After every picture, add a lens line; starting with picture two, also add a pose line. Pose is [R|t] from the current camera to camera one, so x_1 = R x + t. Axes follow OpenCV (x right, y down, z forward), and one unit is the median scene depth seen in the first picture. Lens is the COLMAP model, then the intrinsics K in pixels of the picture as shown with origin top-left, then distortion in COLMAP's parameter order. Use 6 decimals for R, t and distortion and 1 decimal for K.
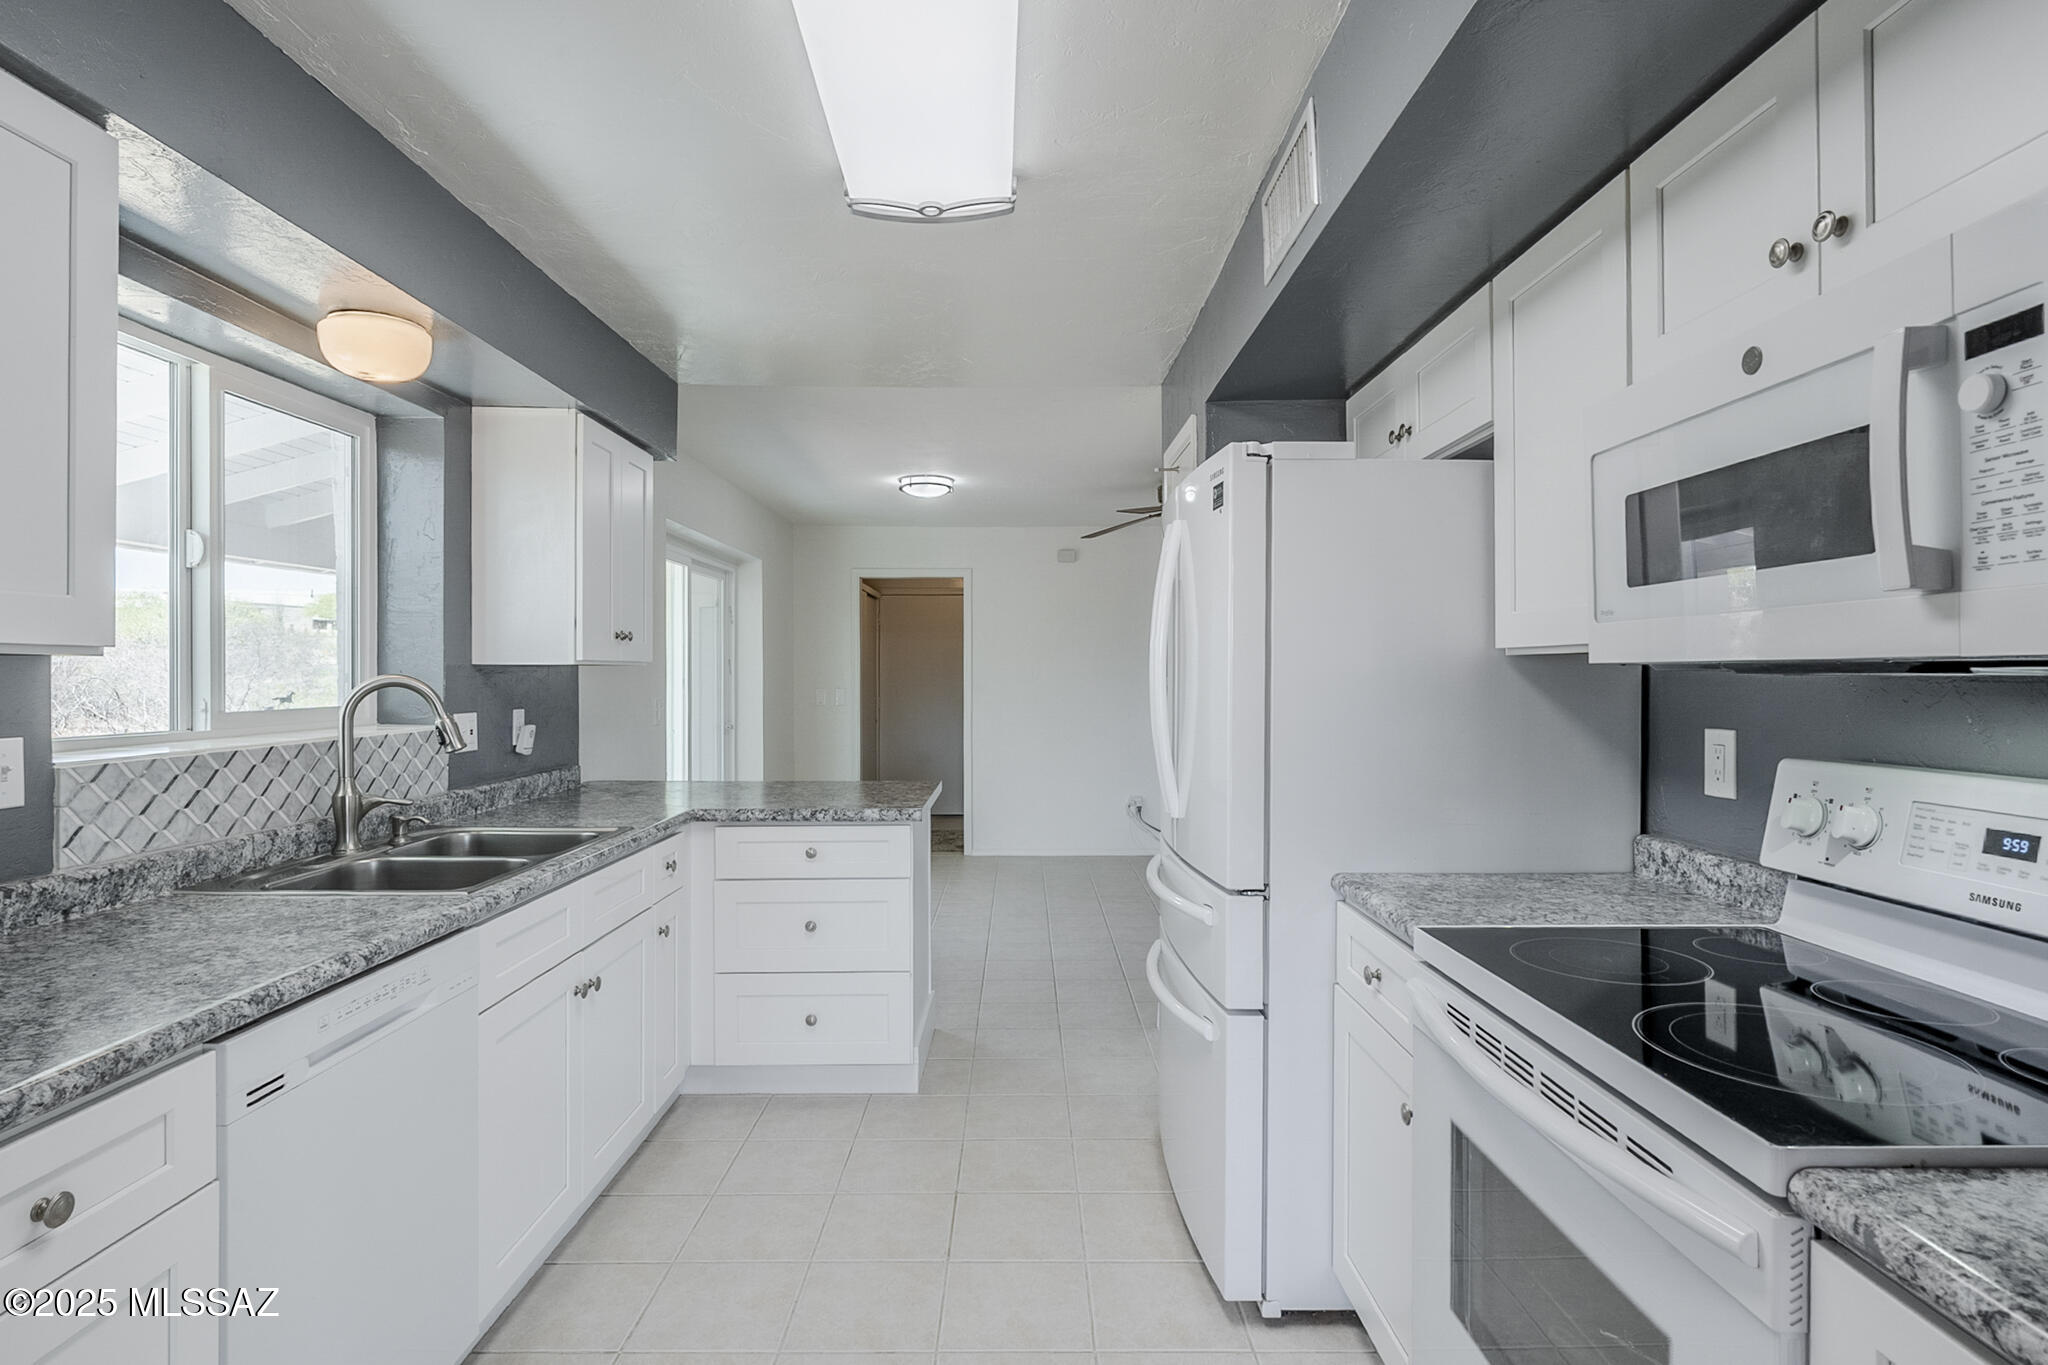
lens RADIAL K [[1040.0, 0, 993.5], [0, 1040.0, 678.4], [0, 0, 1]] dist [0.004025, -0.001377]
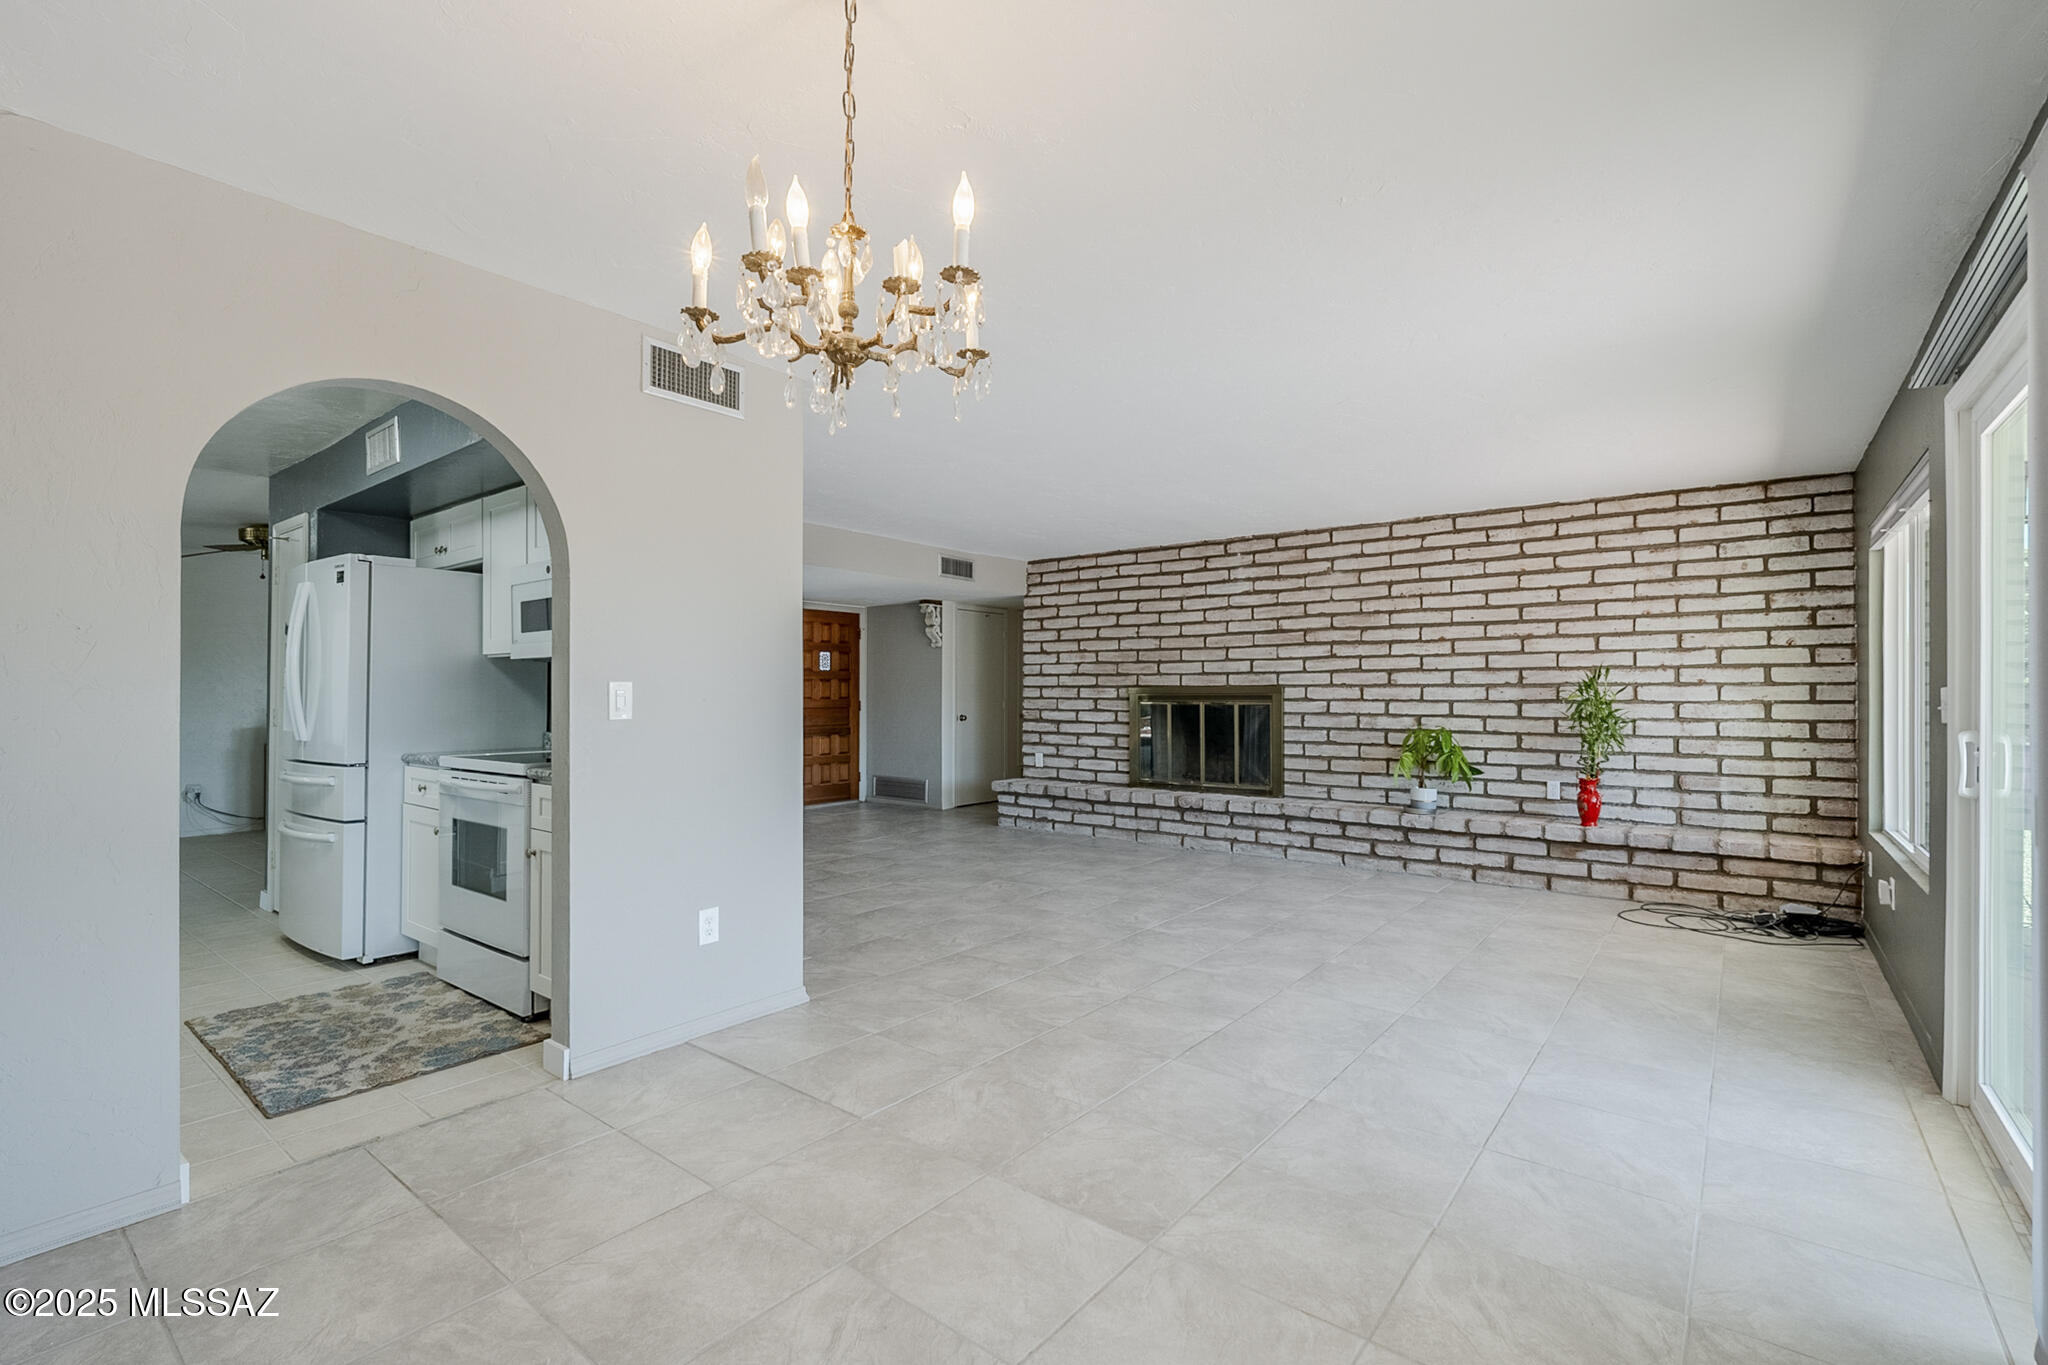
lens RADIAL K [[932.8, 0, 1046.9], [0, 932.8, 676.1], [0, 0, 1]] dist [-0.005117, 0.000738]
pose [[0.594584, 0.012465, 0.803937, -0.475510], [0.006100, 0.999781, -0.020013, 0.074449], [-0.804010, 0.016803, 0.594378, -1.347151]]
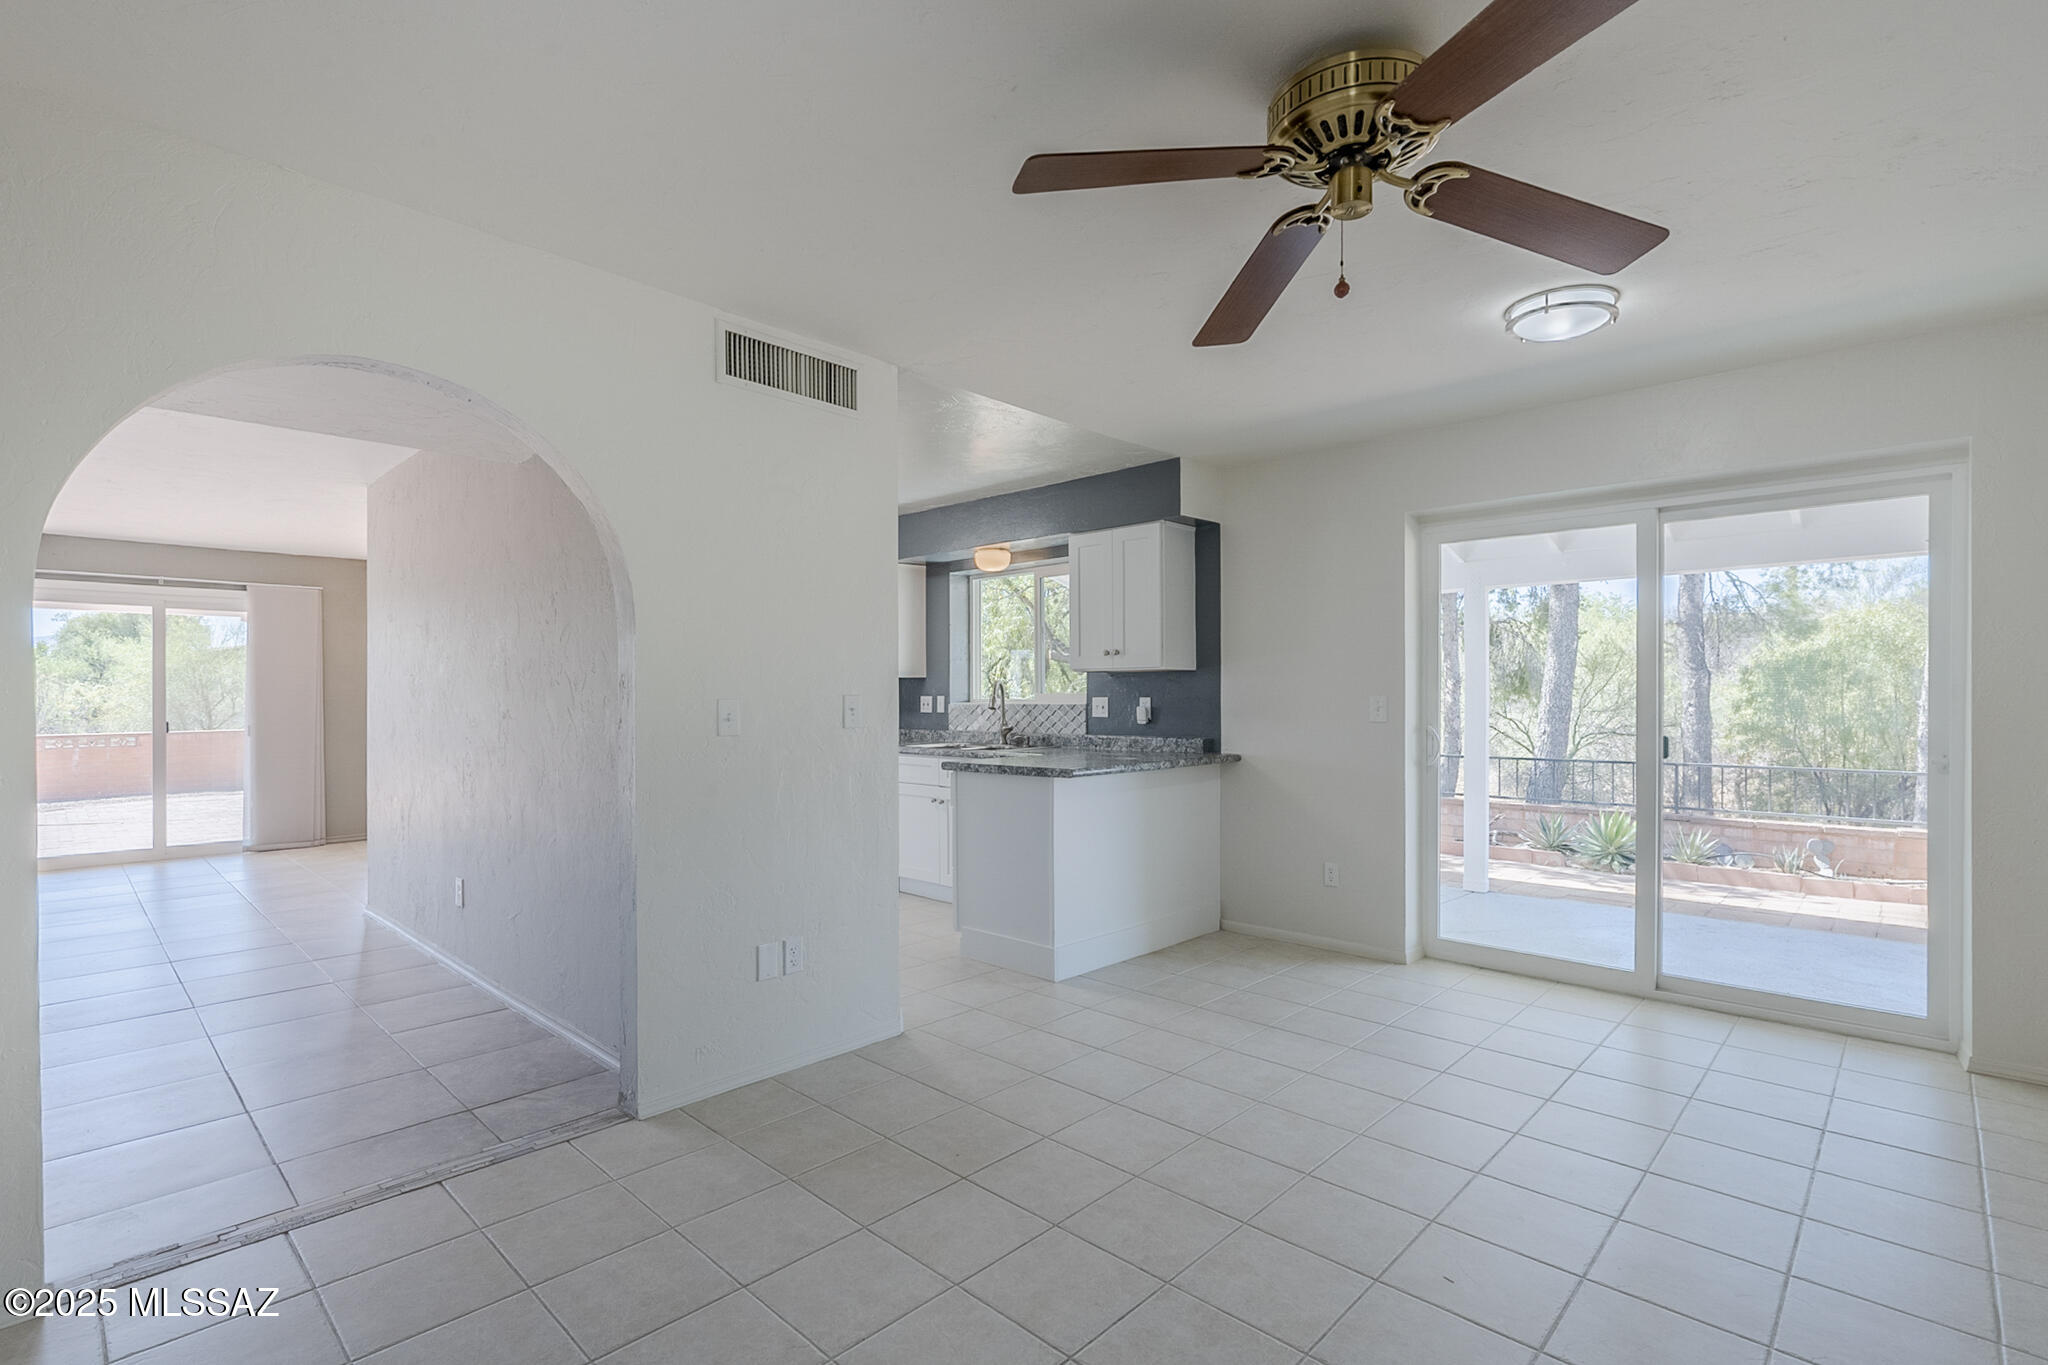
lens RADIAL K [[932.8, 0, 1016.3], [0, 932.8, 701.5], [0, 0, 1]] dist [-0.005117, 0.000738]
pose [[-0.685071, 0.001691, -0.728475, 1.350138], [-0.002779, 0.999984, 0.004935, 0.051077], [0.728471, 0.005405, -0.685055, 3.210066]]
